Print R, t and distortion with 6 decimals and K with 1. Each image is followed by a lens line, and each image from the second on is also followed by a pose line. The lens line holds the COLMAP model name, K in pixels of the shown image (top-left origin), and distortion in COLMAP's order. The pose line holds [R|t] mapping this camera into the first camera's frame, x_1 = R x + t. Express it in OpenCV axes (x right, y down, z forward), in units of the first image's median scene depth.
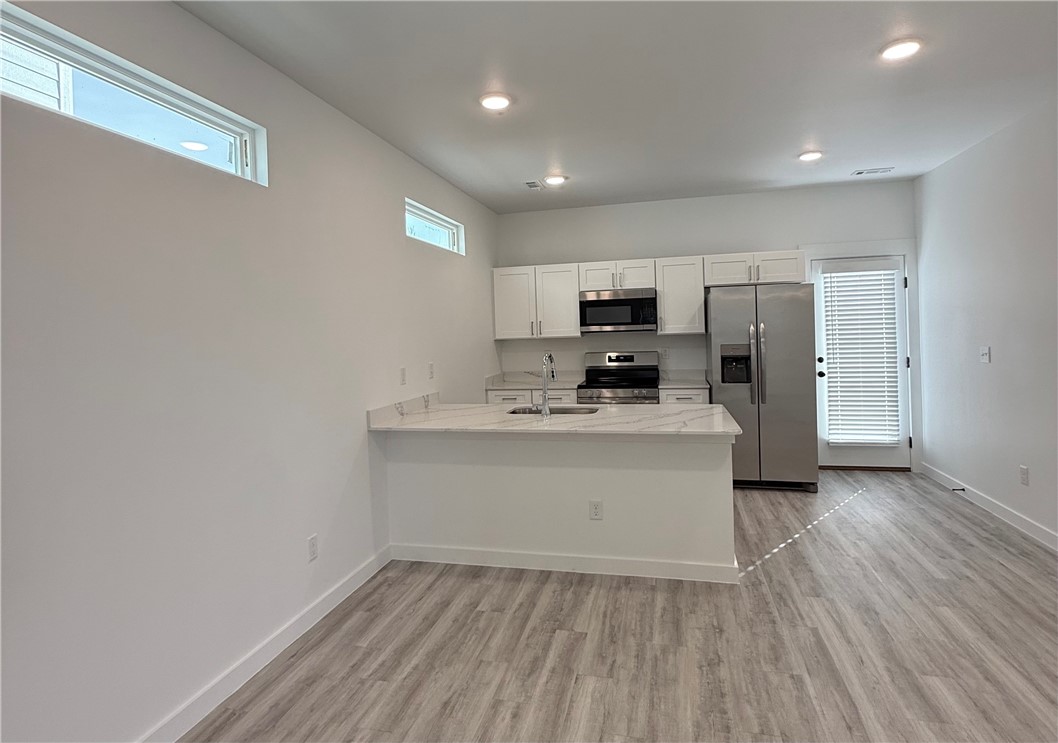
lens RADIAL K [[556.1, 0, 524.5], [0, 556.1, 333.1], [0, 0, 1]] dist [-0.000769, 0.000354]
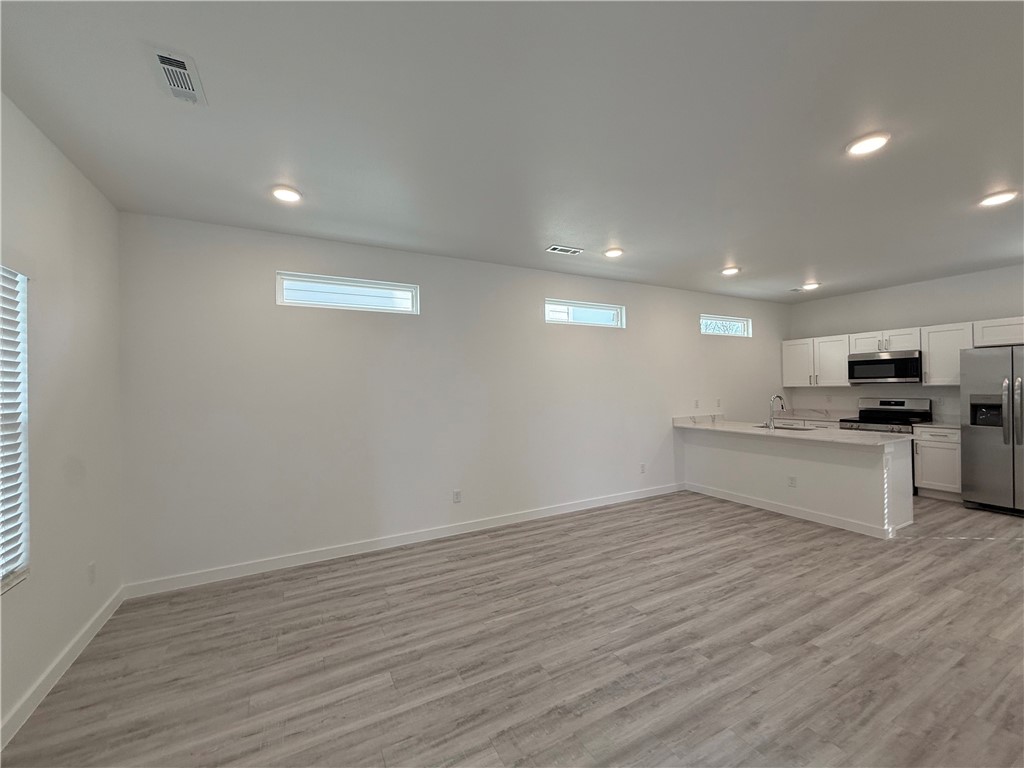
lens RADIAL K [[404.6, 0, 512.0], [0, 404.6, 385.5], [0, 0, 1]] dist [0.000067, 0.000067]
pose [[0.670397, 0.017241, -0.741802, 0.341917], [-0.006398, 0.999827, 0.017455, -0.009365], [0.741975, -0.006956, 0.670392, -0.395371]]
